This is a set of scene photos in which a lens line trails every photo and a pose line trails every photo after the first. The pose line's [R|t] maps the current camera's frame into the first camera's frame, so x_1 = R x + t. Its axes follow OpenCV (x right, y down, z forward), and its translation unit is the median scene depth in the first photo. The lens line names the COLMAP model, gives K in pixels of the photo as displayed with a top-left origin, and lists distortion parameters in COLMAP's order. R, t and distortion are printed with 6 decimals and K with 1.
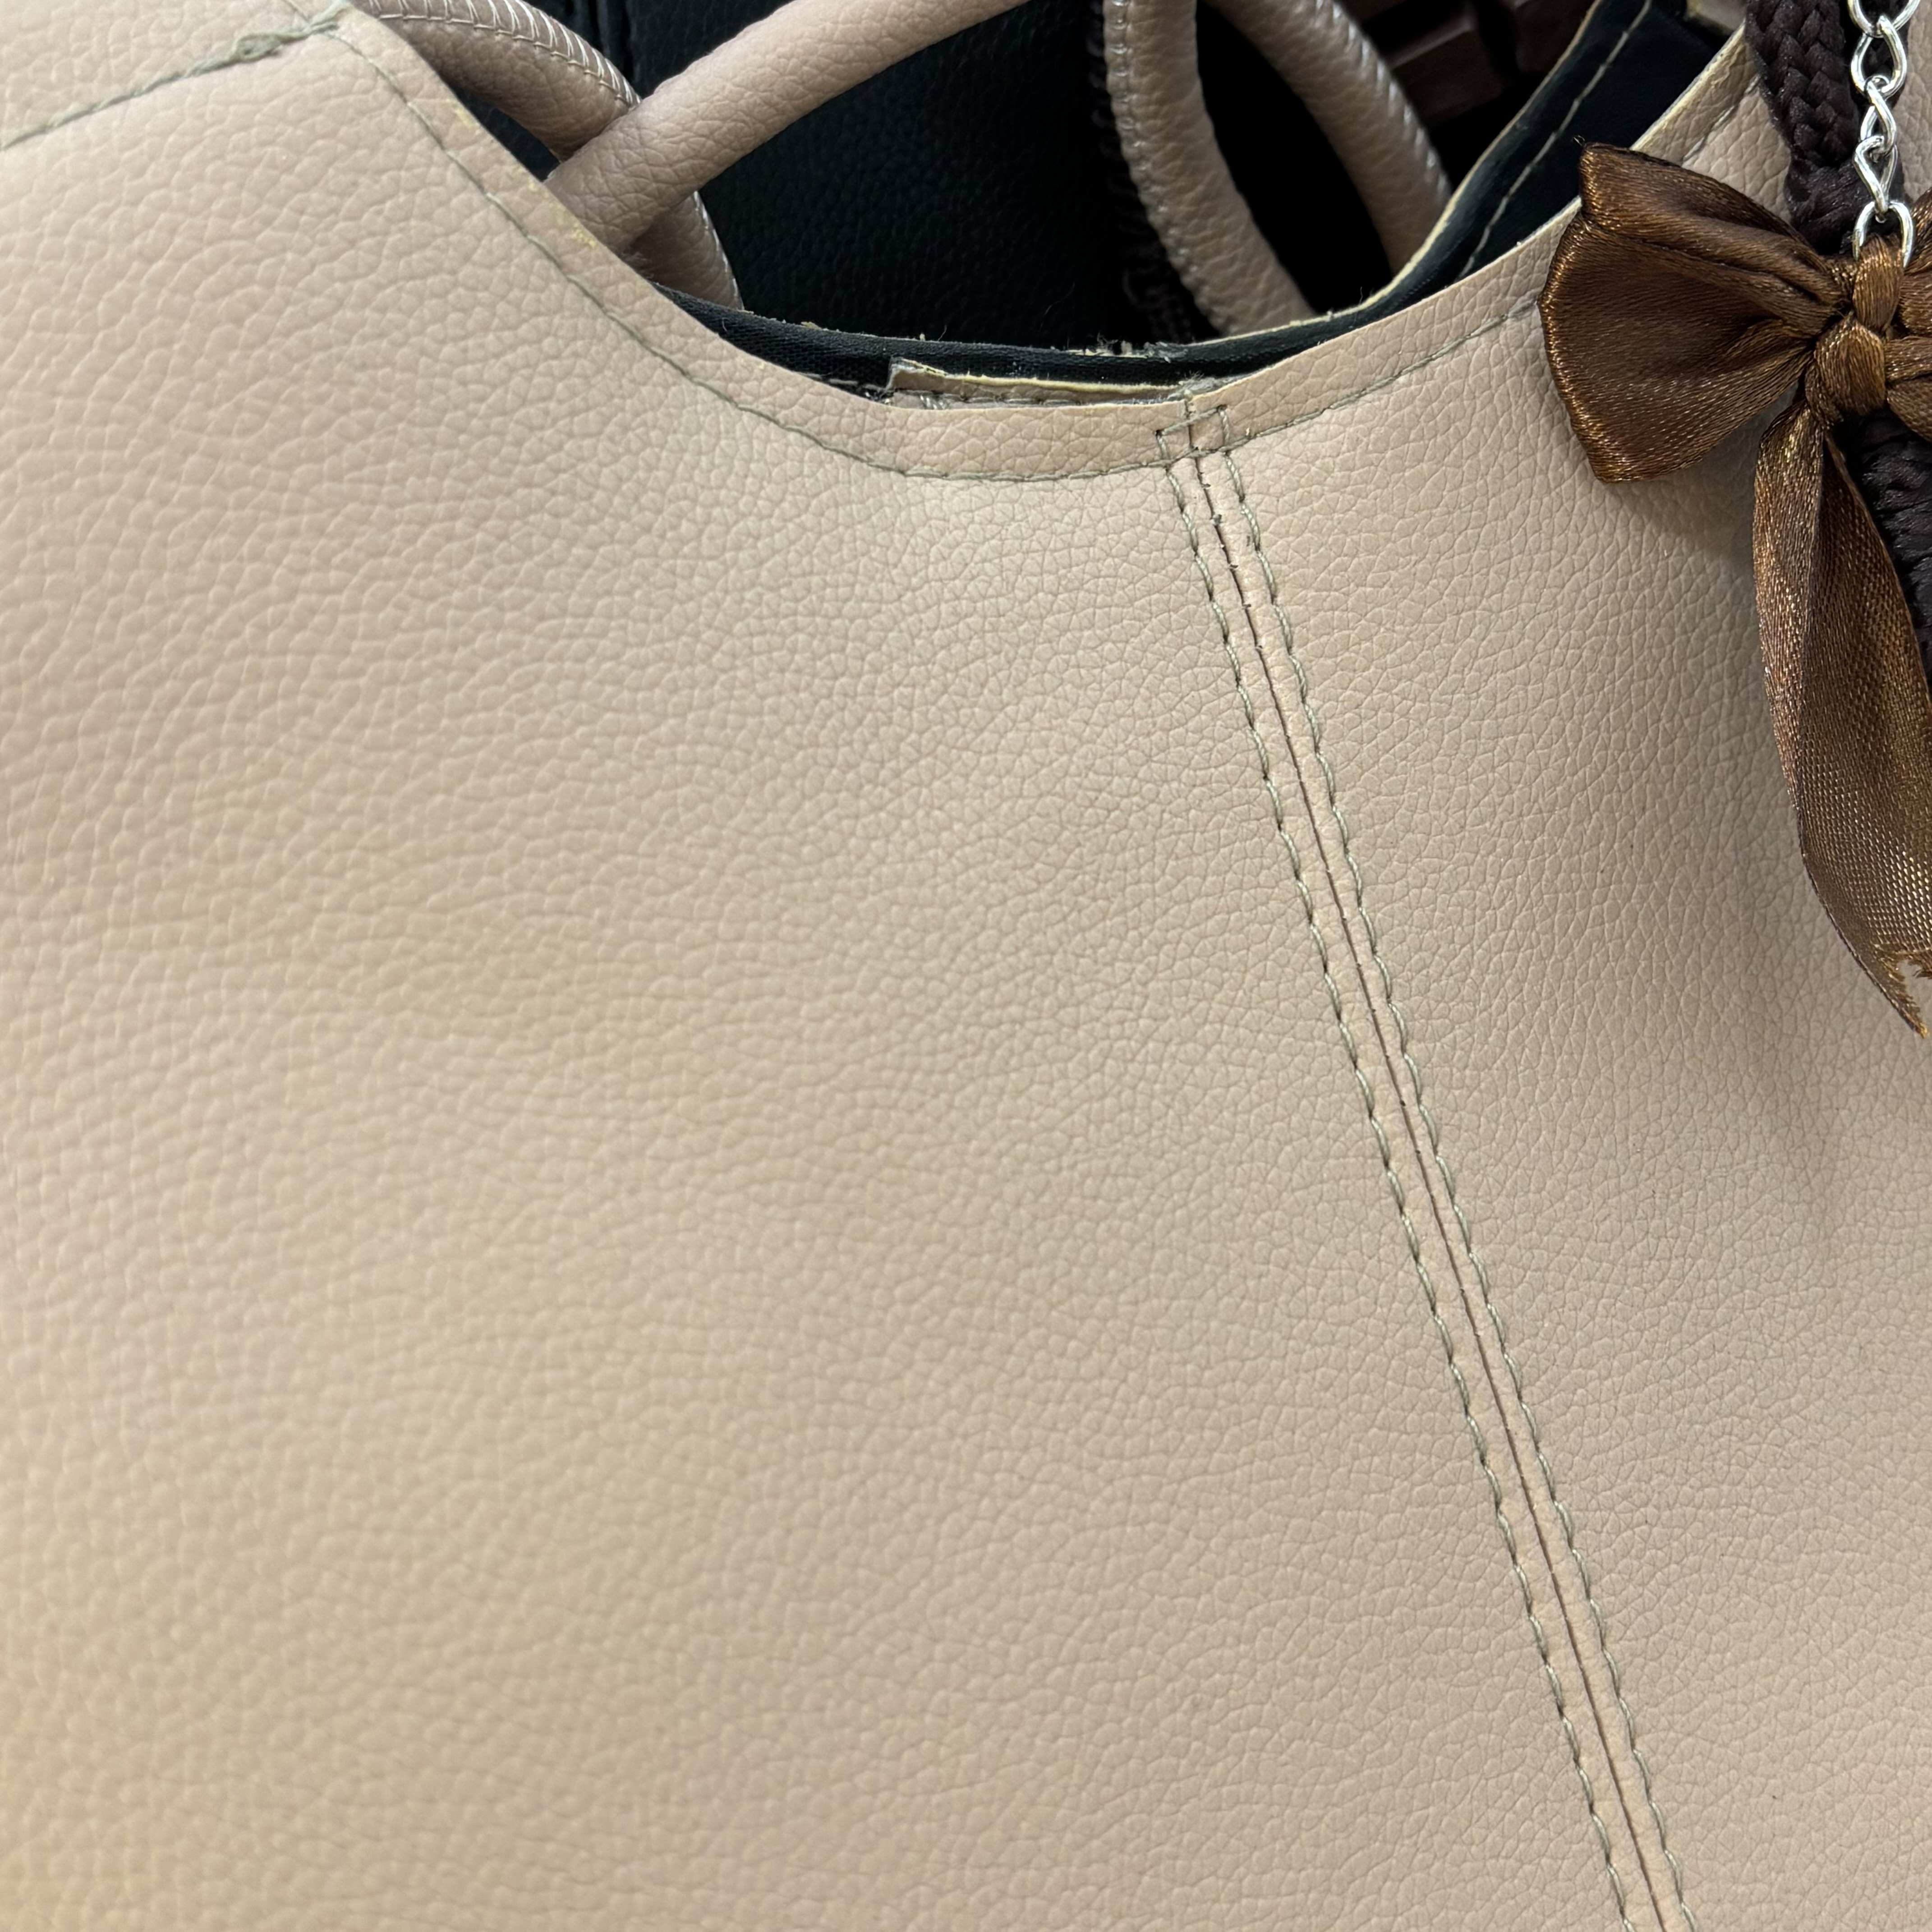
lens RADIAL K [[2931.7, 0, 966.0], [0, 2931.7, 966.0], [0, 0, 1]] dist [0.196293, -0.851724]
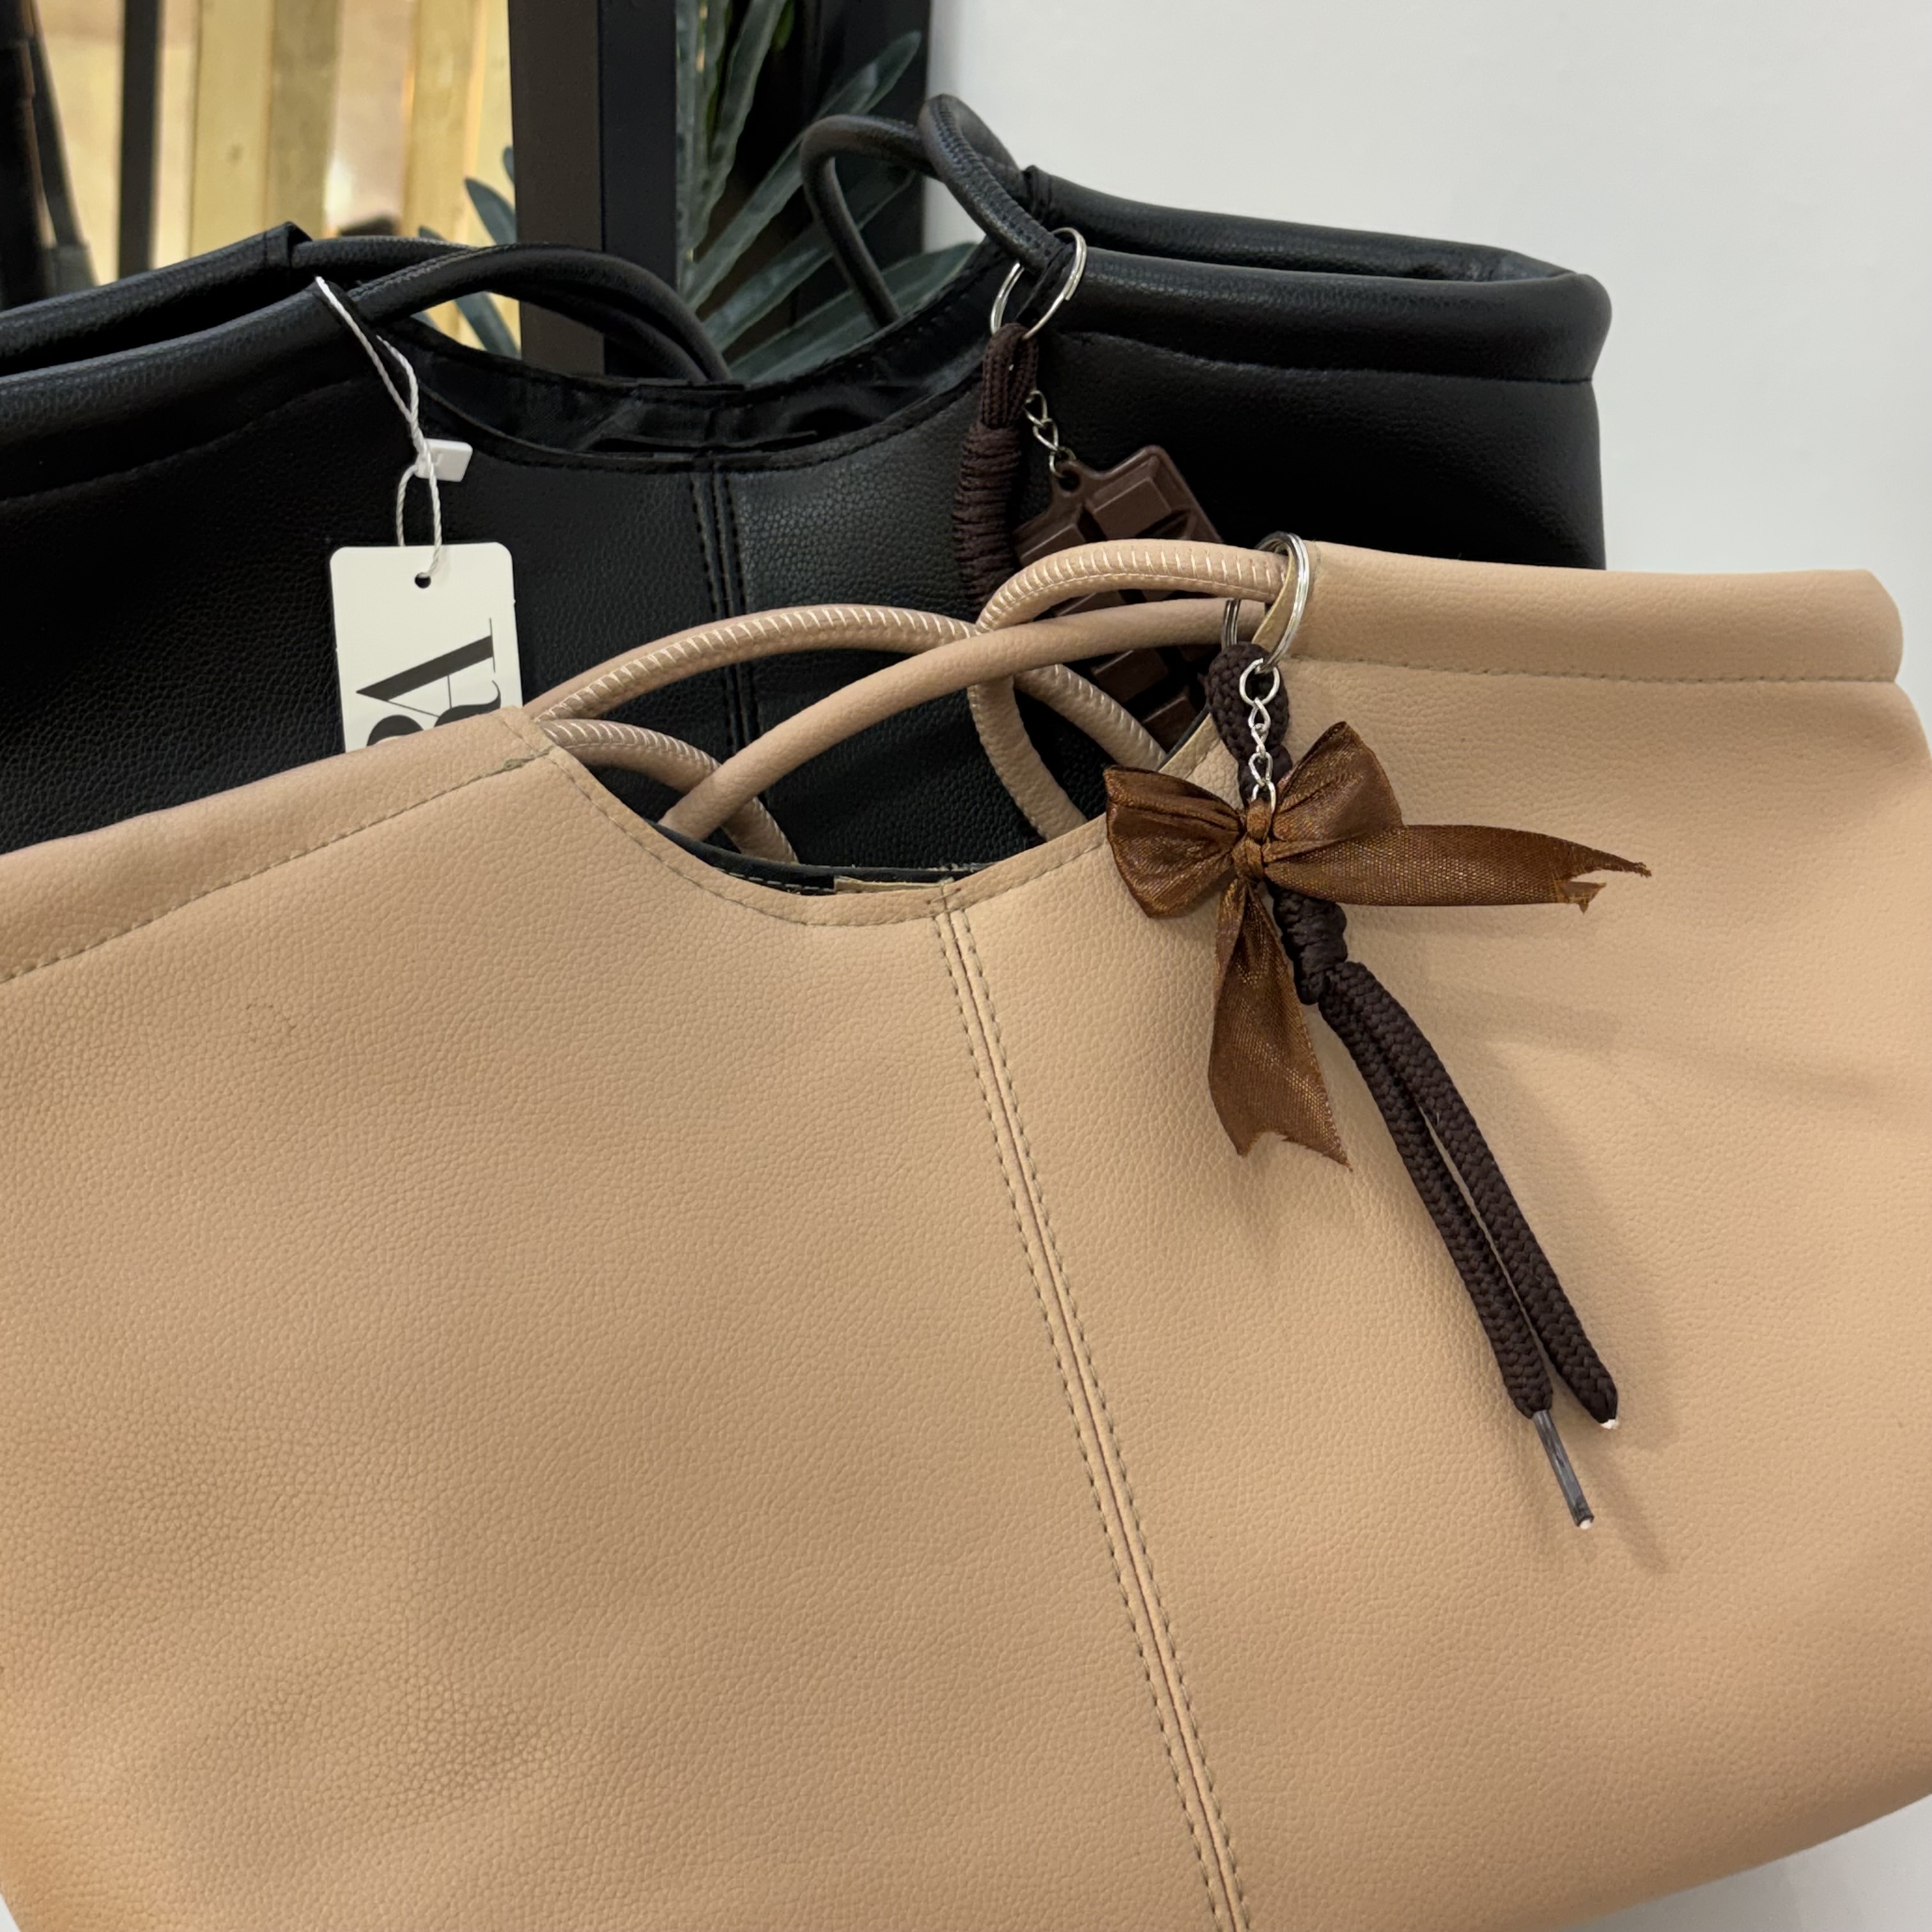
lens RADIAL K [[2678.9, 0, 966.0], [0, 2678.9, 966.0], [0, 0, 1]] dist [0.340481, -1.879165]
pose [[0.973297, -0.041899, -0.225695, 0.611562], [0.000640, 0.983693, -0.179855, 0.254669], [0.229550, 0.174908, 0.957452, -1.016013]]
